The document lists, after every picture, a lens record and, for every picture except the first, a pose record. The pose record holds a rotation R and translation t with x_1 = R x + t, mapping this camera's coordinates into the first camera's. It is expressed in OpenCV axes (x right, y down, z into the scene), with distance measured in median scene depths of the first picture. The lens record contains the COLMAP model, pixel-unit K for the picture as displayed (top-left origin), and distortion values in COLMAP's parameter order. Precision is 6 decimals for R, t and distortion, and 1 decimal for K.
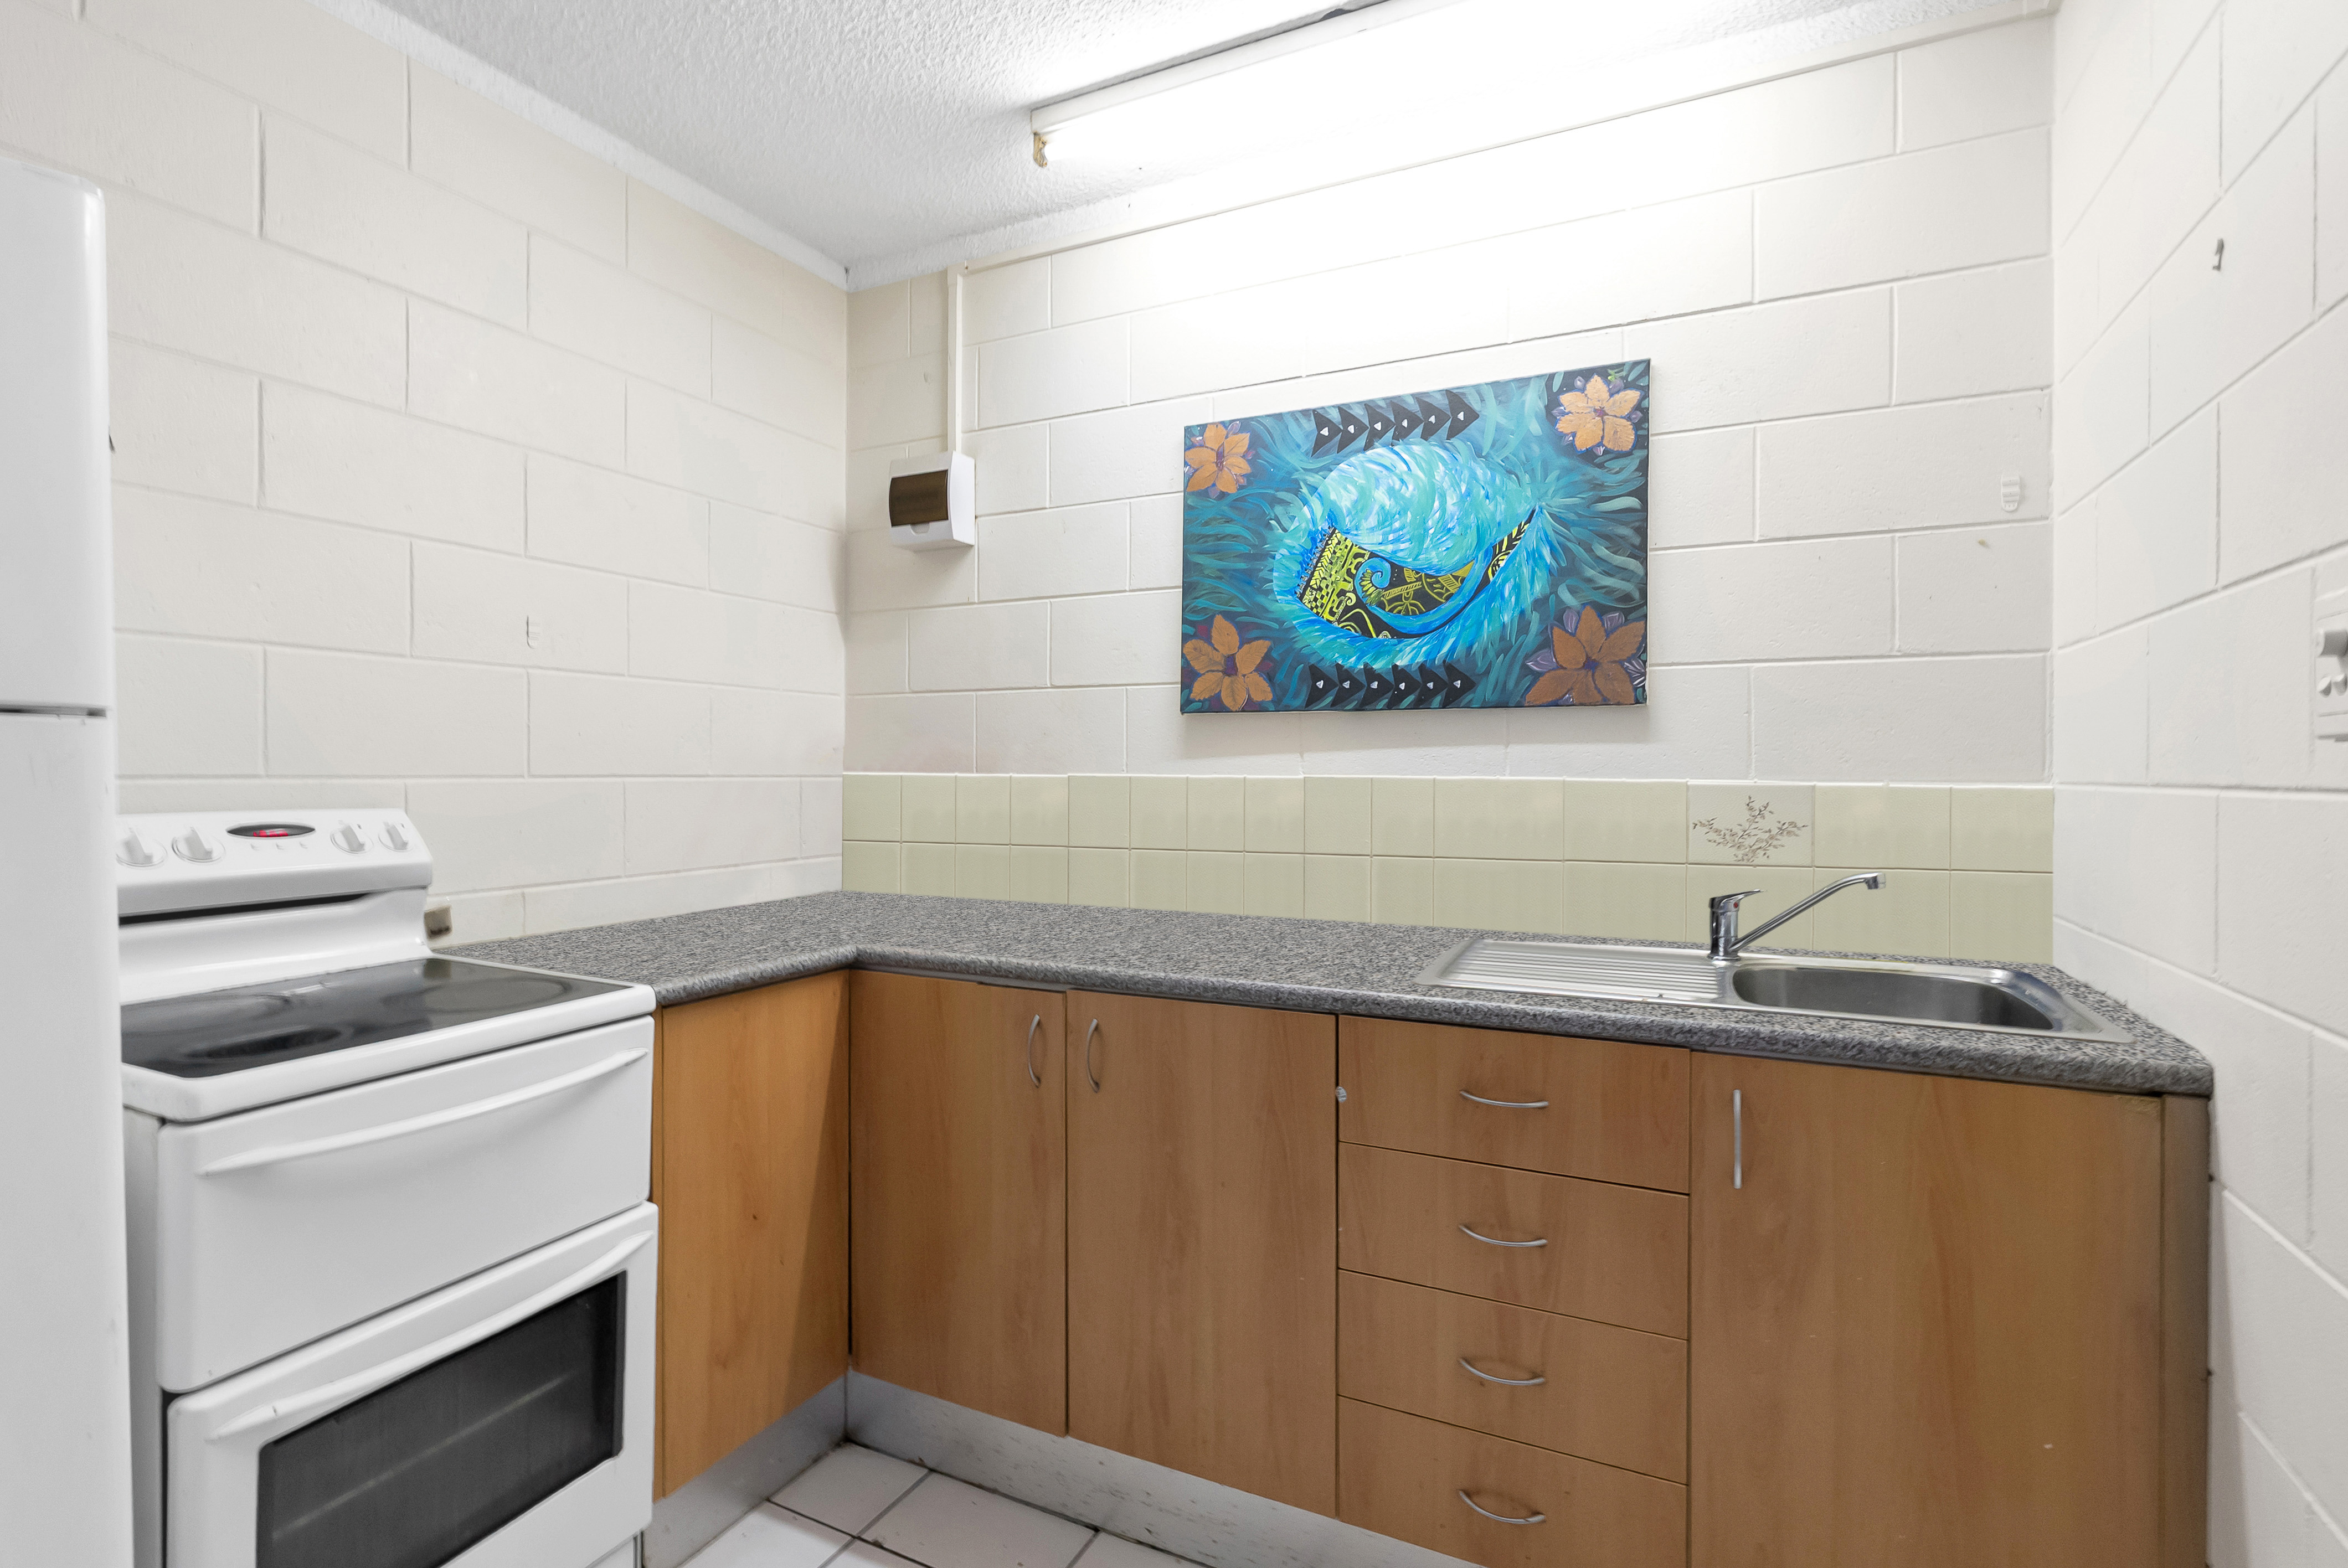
lens RADIAL K [[1093.7, 0, 1185.4], [0, 1093.7, 778.2], [0, 0, 1]] dist [-0.007553, 0.000782]
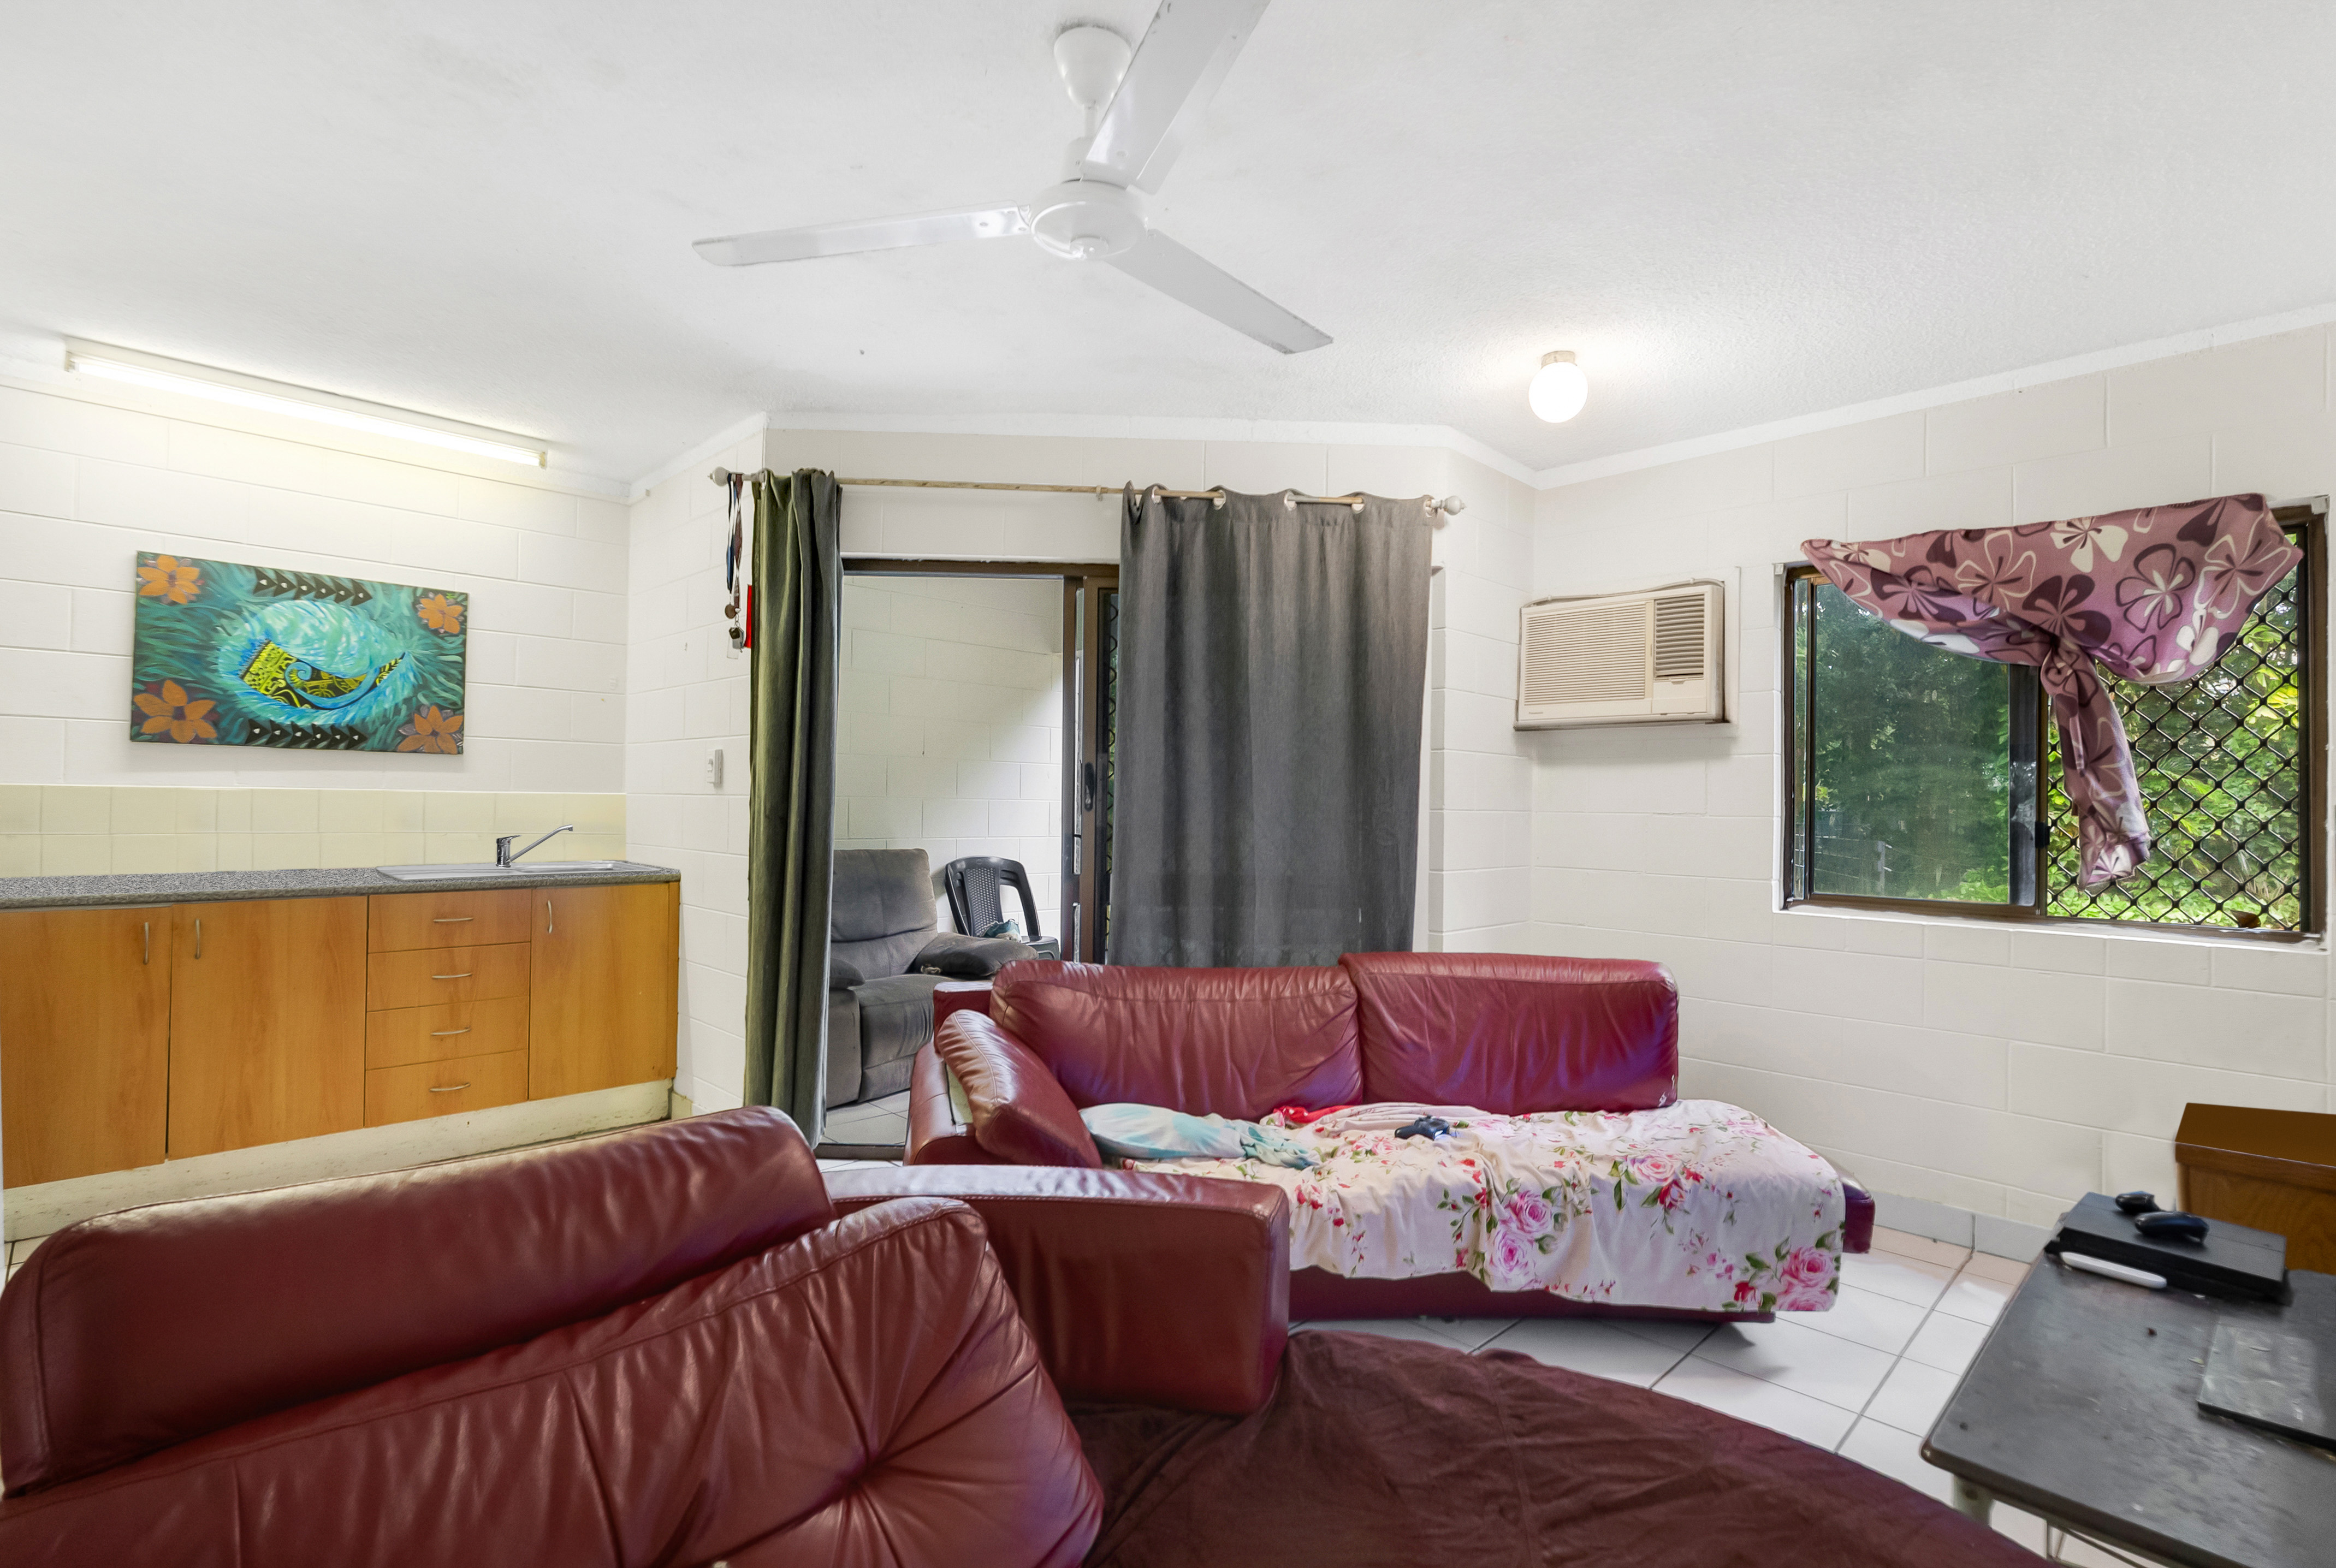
lens RADIAL K [[1088.2, 0, 1169.4], [0, 1088.2, 787.1], [0, 0, 1]] dist [-0.007553, 0.000782]
pose [[0.318004, 0.013114, 0.947999, -1.045869], [-0.010452, 0.999892, -0.010326, 0.003794], [-0.948032, -0.006625, 0.318107, -0.897296]]
